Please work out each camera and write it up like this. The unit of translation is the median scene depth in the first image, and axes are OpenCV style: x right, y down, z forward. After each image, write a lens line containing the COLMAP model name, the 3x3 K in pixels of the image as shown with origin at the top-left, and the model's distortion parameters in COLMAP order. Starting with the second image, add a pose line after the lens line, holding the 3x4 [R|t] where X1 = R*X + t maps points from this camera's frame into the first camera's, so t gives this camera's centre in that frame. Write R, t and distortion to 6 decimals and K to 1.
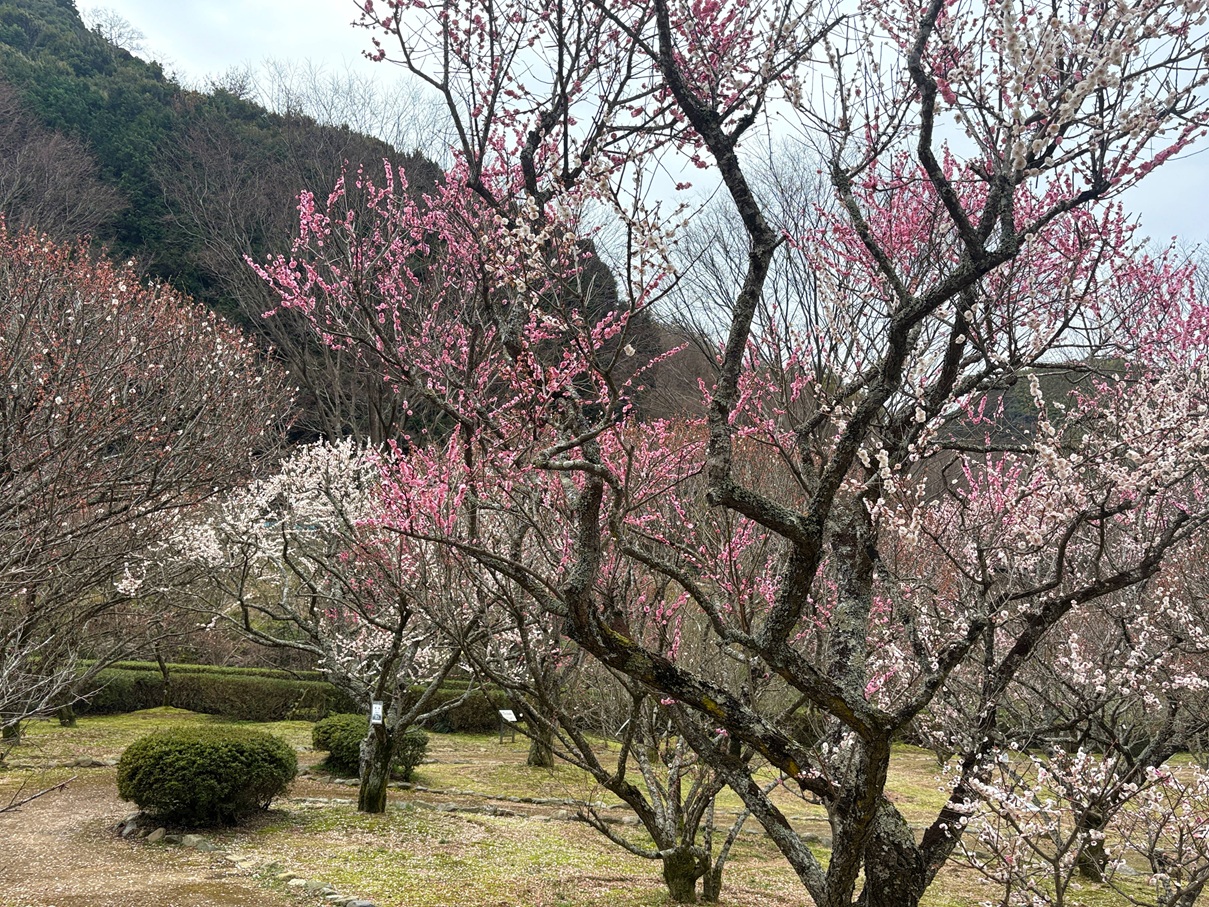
lens RADIAL K [[1017.7, 0, 609.6], [0, 1017.7, 457.0], [0, 0, 1]] dist [0.006019, 0.001479]
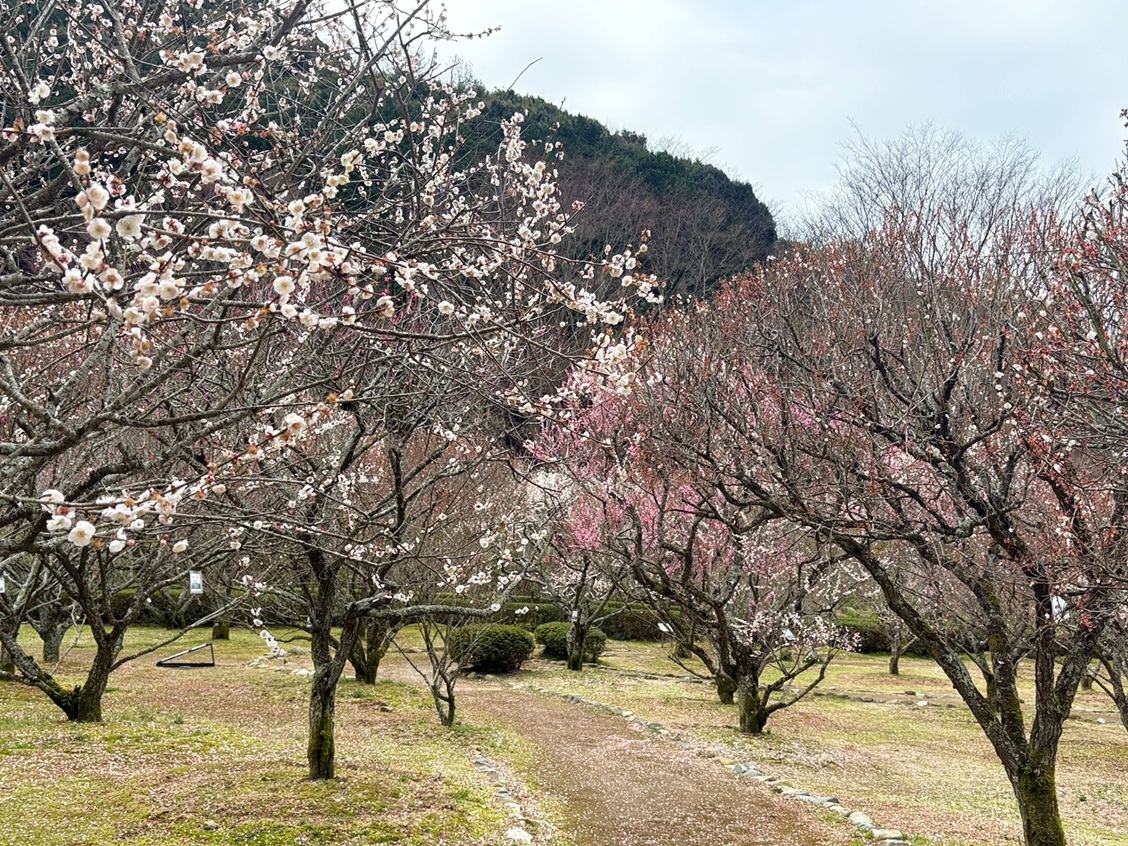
lens RADIAL K [[1046.3, 0, 563.1], [0, 1046.3, 418.9], [0, 0, 1]] dist [0.108309, 0.000000]
pose [[0.975333, -0.044511, -0.216204, 0.168582], [0.052878, 0.998053, 0.033065, -0.160037], [0.214311, -0.043682, 0.975788, -0.801833]]
